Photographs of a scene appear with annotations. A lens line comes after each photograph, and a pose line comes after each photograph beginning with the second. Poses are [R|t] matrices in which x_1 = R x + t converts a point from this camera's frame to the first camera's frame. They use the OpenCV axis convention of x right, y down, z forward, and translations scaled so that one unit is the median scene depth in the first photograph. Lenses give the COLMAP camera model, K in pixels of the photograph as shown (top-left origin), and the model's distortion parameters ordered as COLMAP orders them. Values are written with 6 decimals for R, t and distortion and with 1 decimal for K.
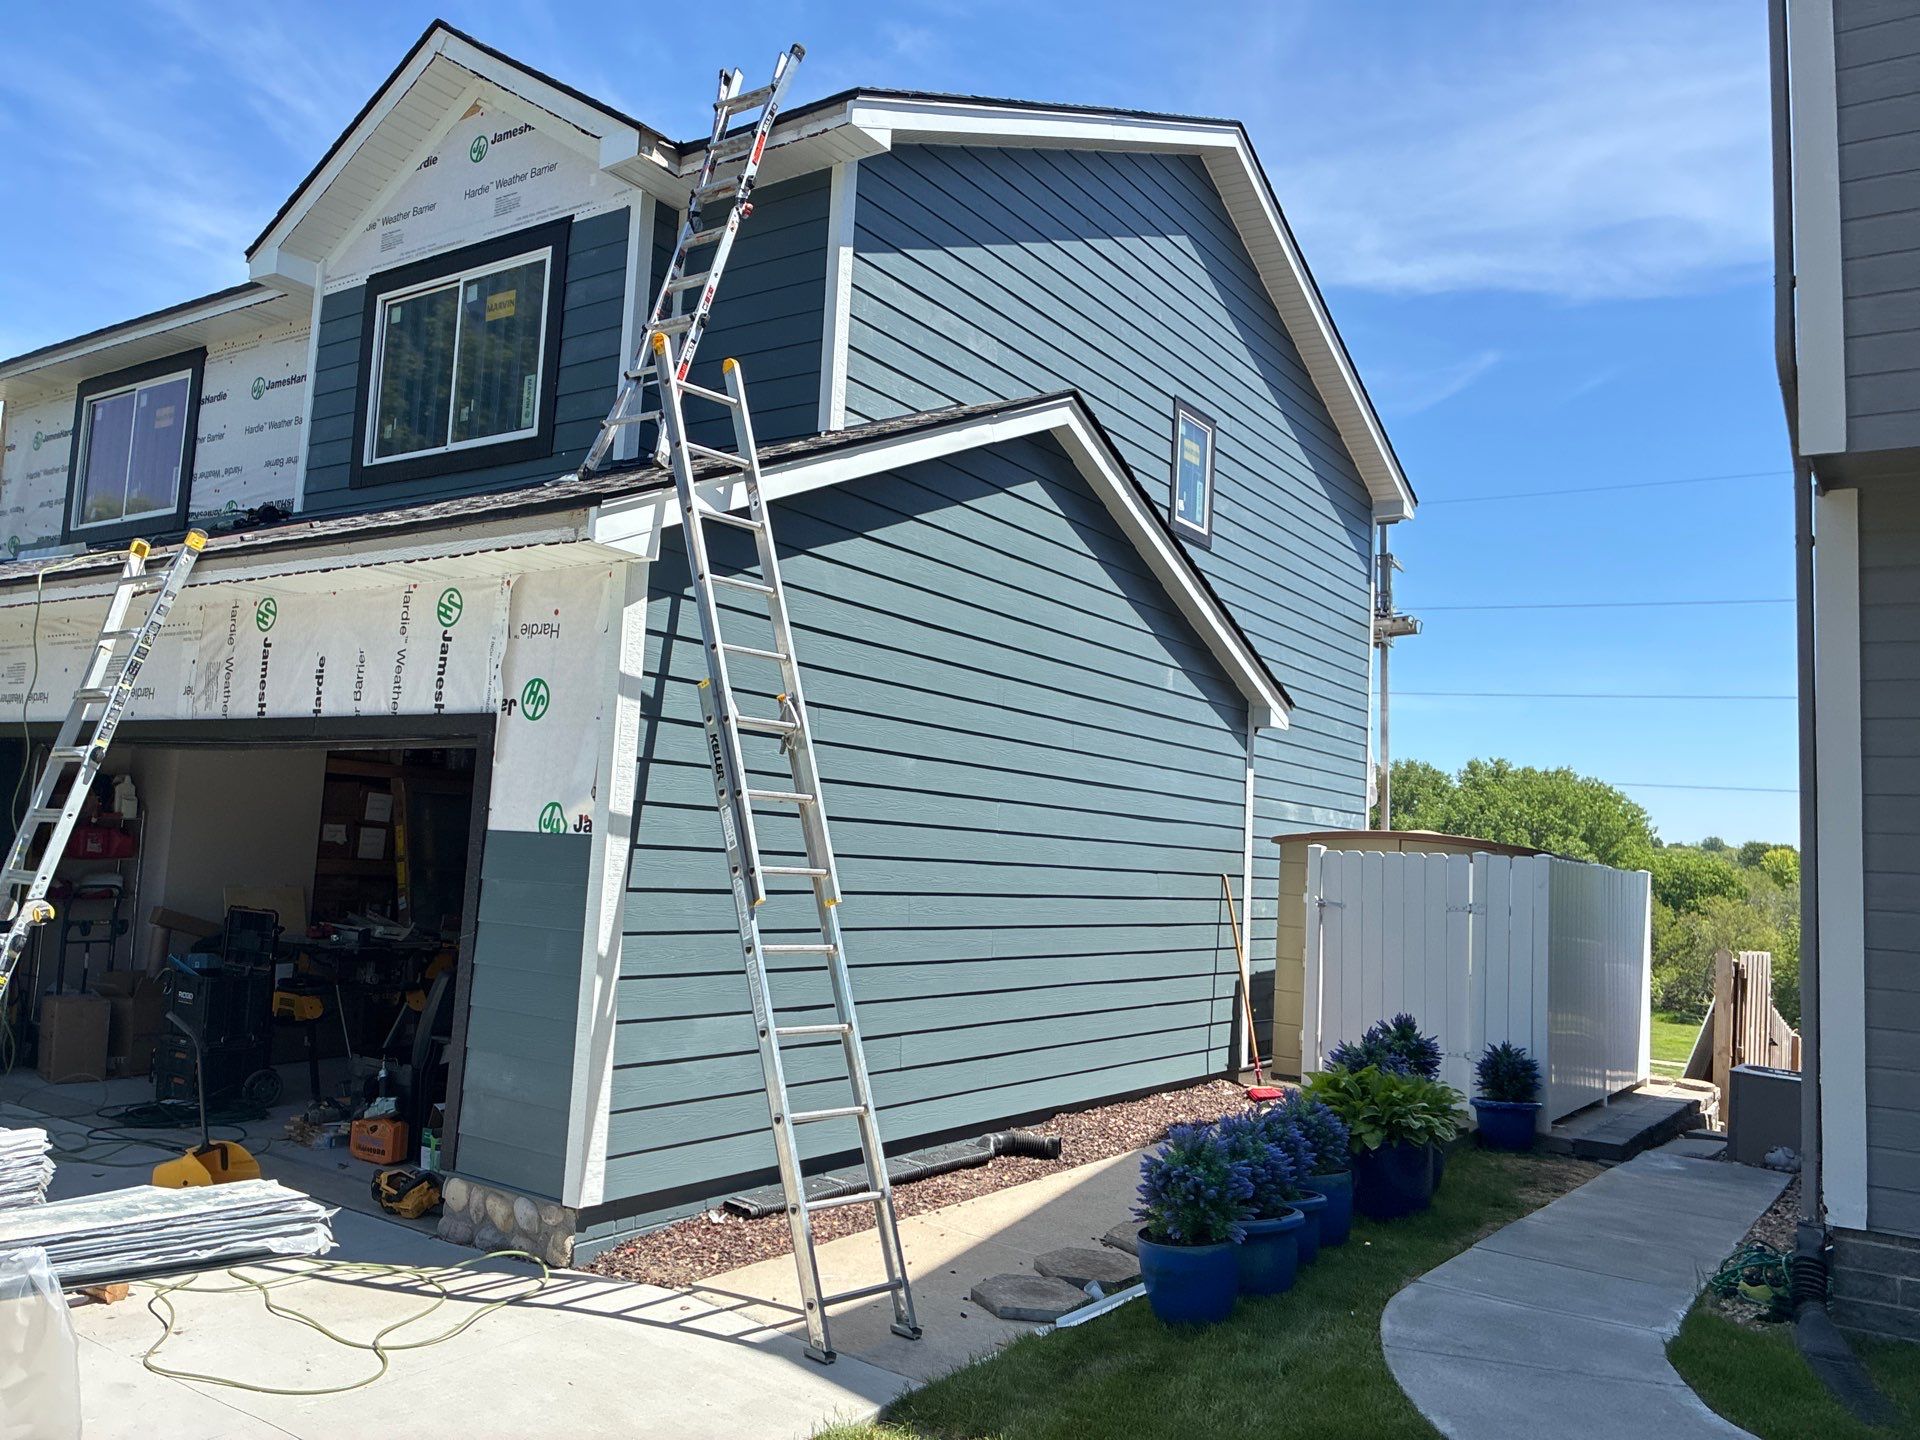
lens RADIAL K [[1452.4, 0, 964.3], [0, 1452.4, 708.6], [0, 0, 1]] dist [0.049486, -0.063128]
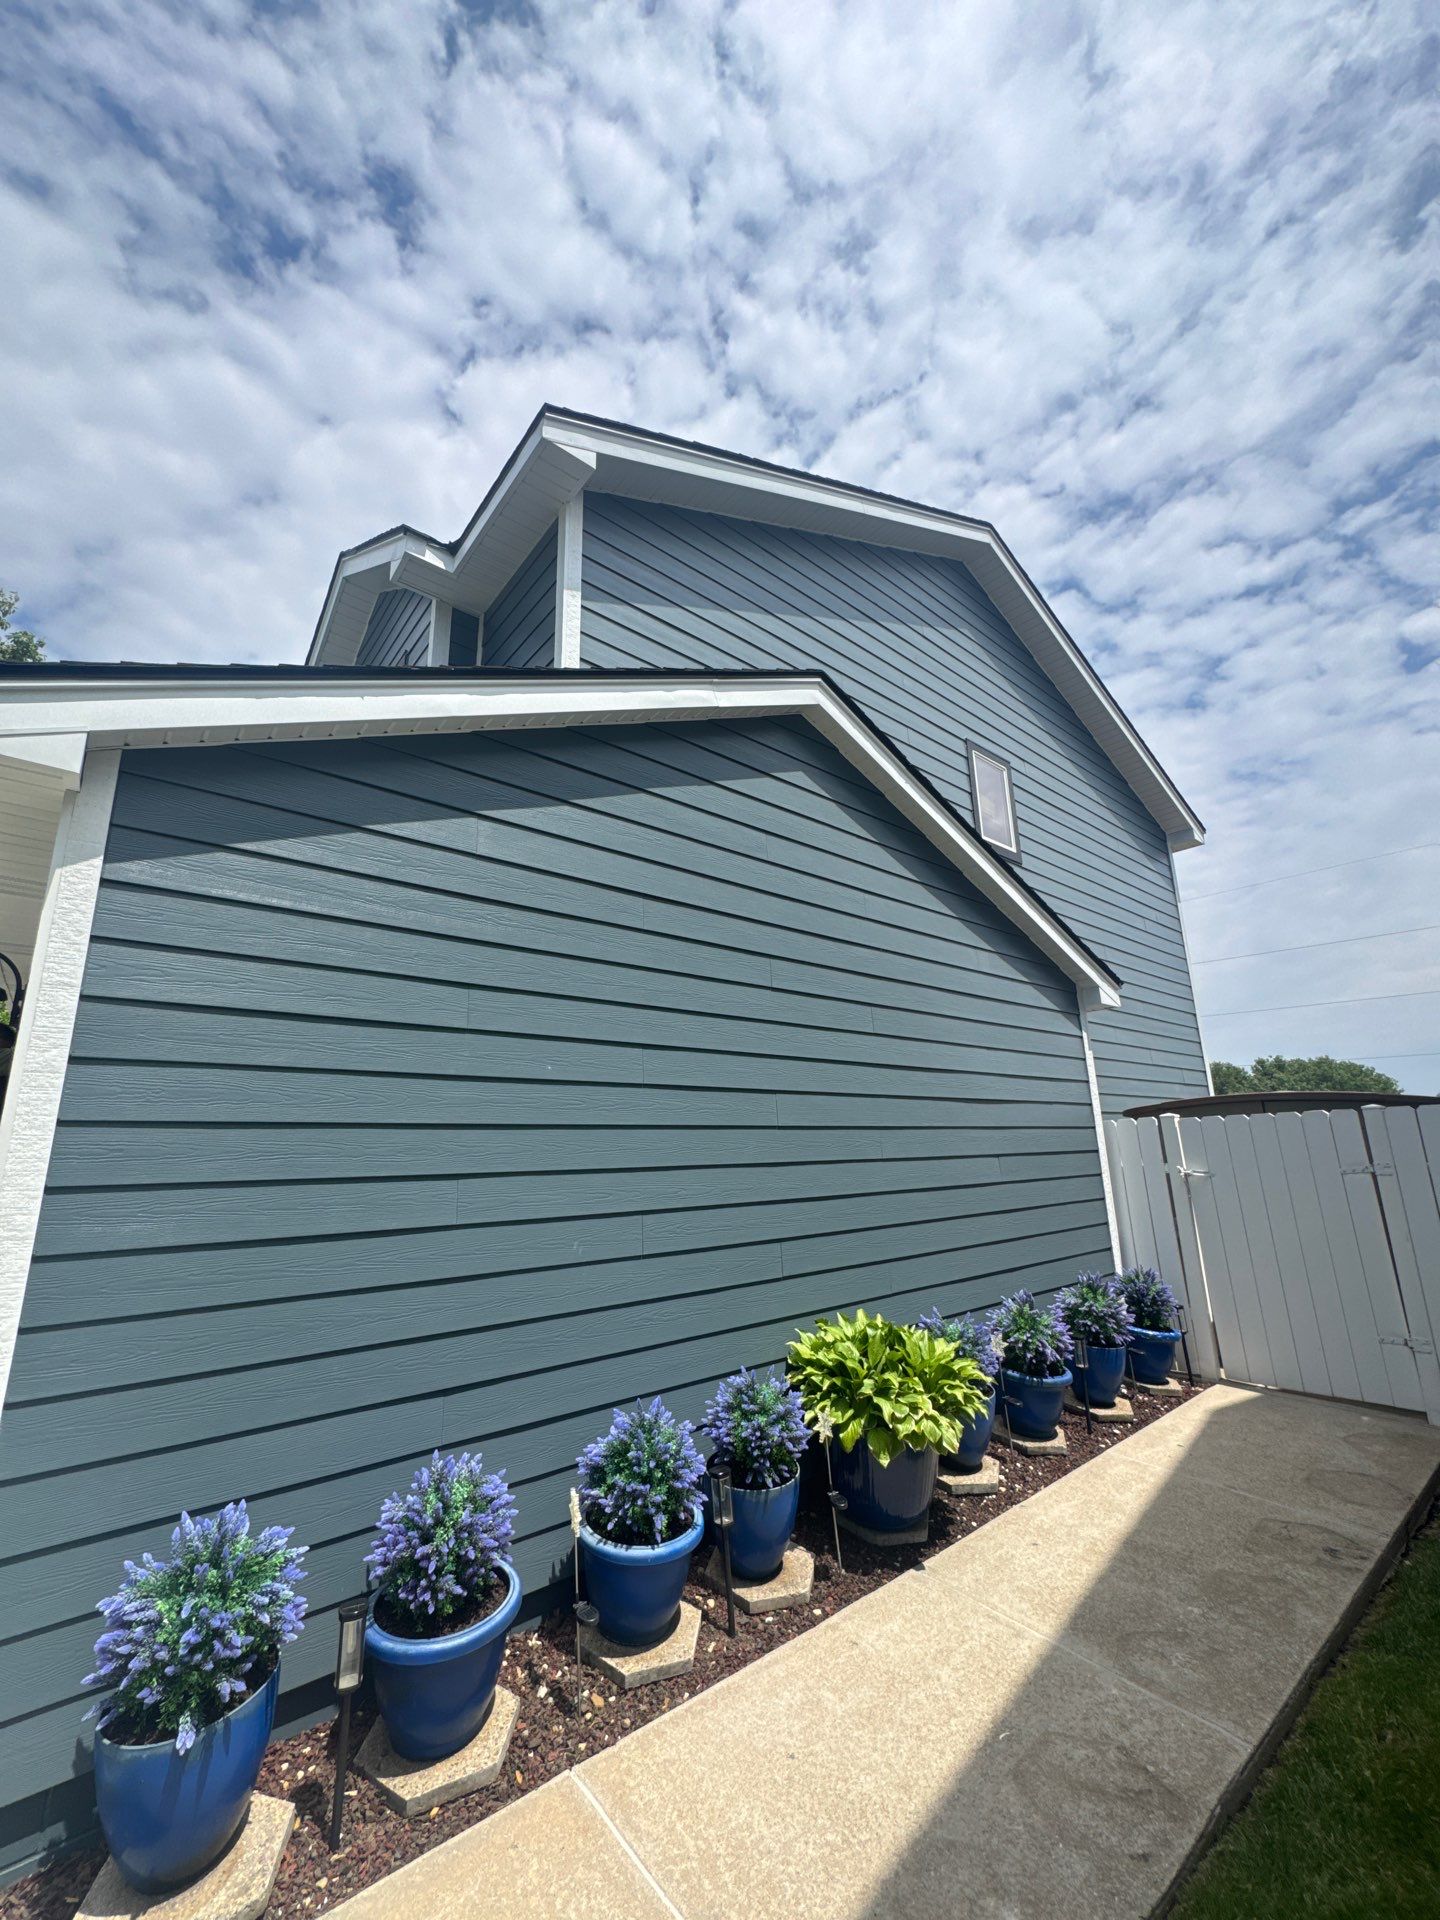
lens RADIAL K [[764.9, 0, 722.9], [0, 764.9, 966.1], [0, 0, 1]] dist [0.001983, -0.000049]
pose [[0.958687, -0.136684, -0.249475, 0.116832], [0.101230, 0.983514, -0.149844, 0.053567], [0.265843, 0.118399, 0.956718, 0.514250]]
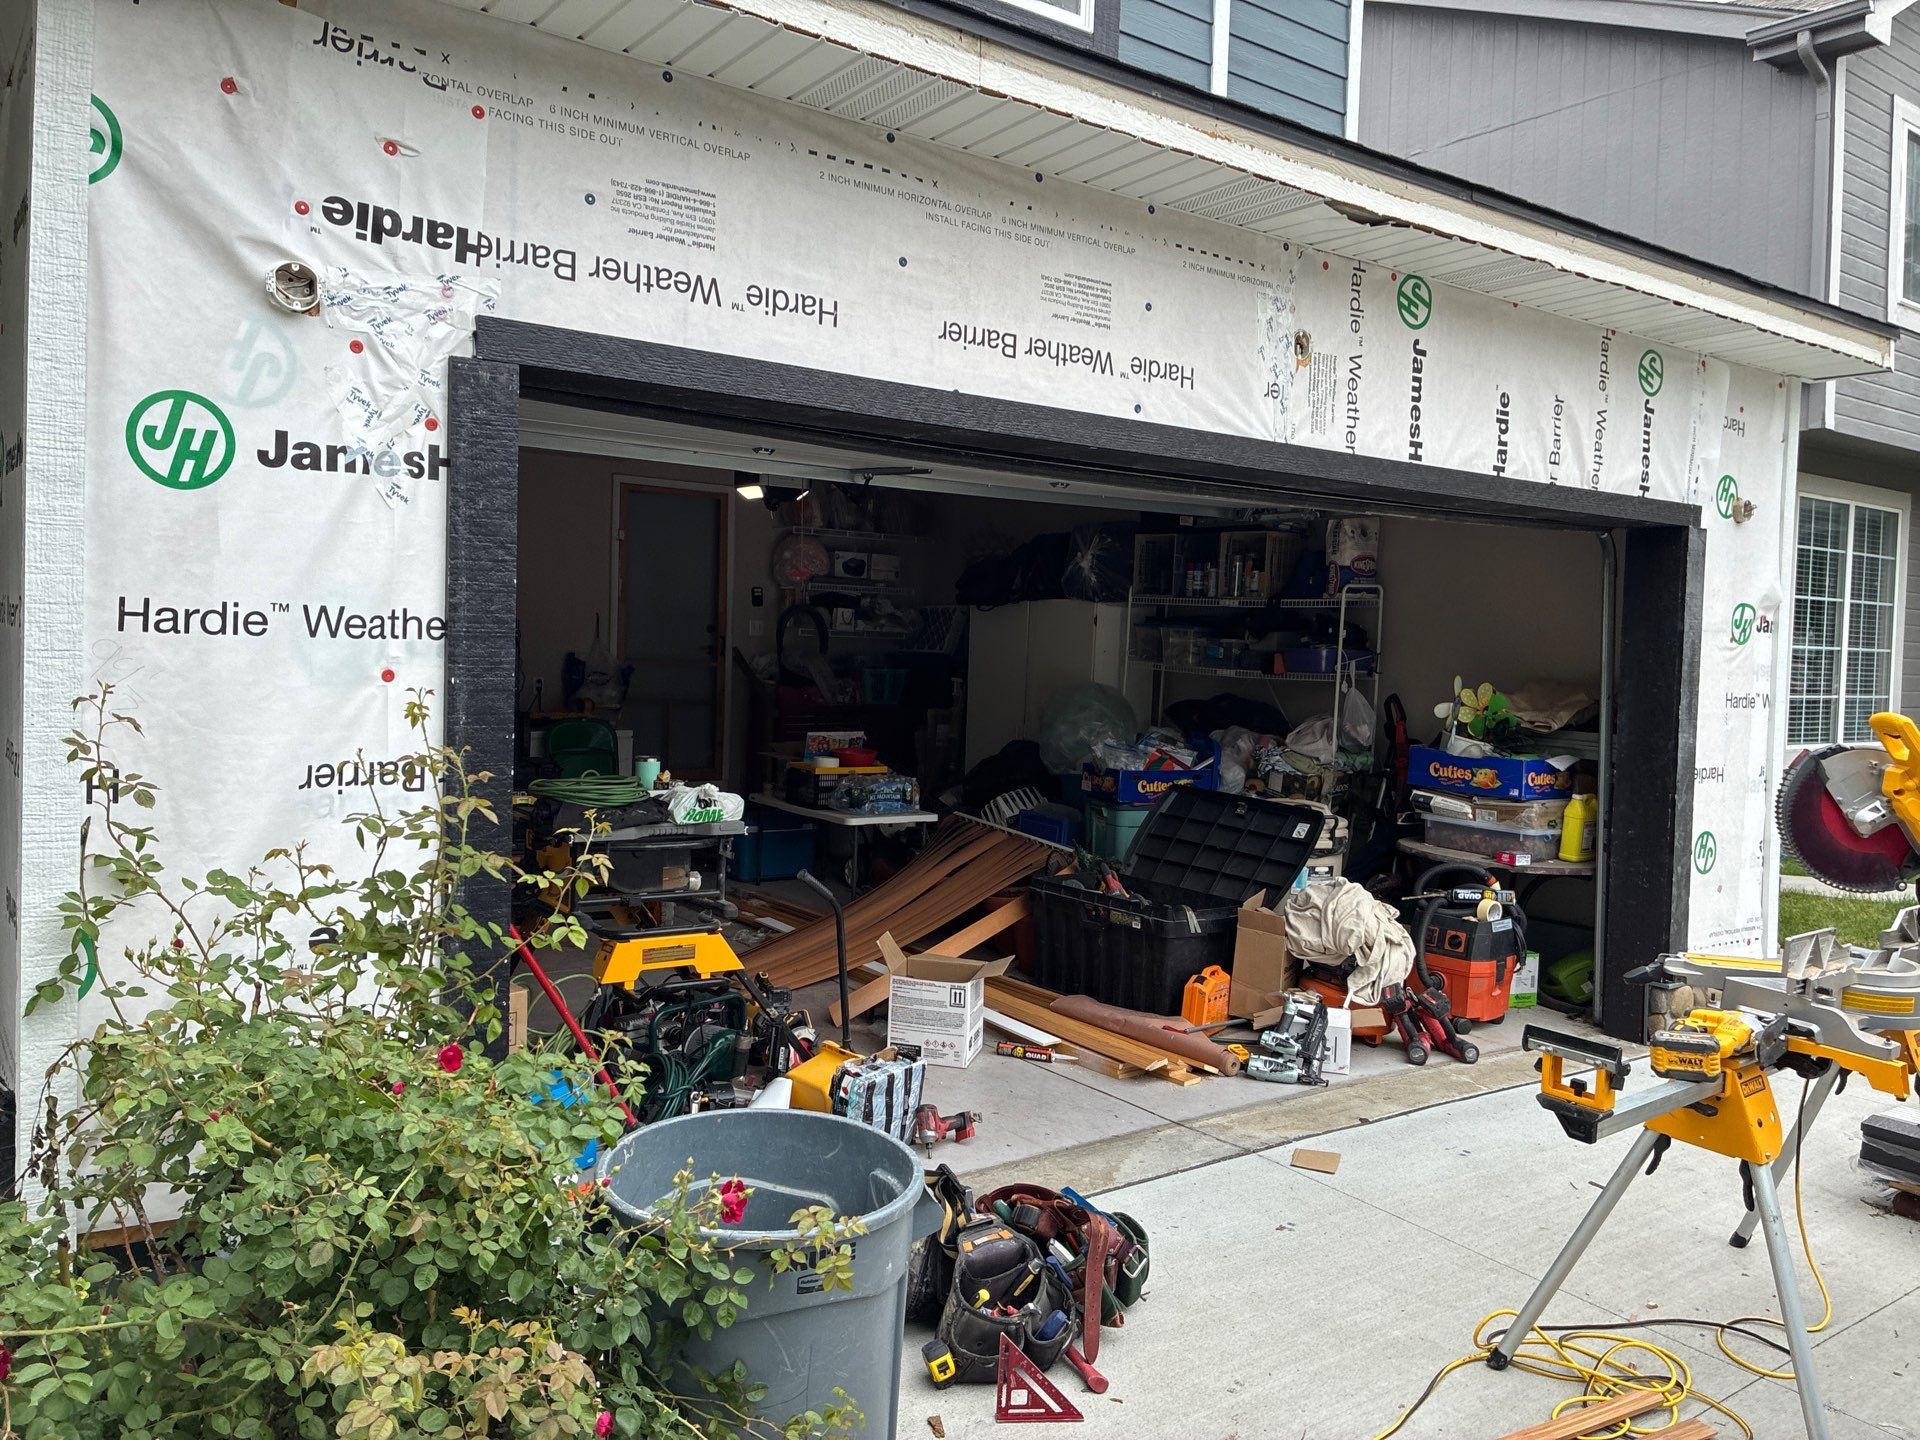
lens RADIAL K [[1452.4, 0, 977.6], [0, 1452.4, 753.1], [0, 0, 1]] dist [0.049486, -0.063128]
pose [[0.333841, -0.110022, 0.936186, -1.039015], [-0.105436, 0.982574, 0.153071, 0.048194], [-0.936714, -0.149809, 0.316424, 0.837907]]
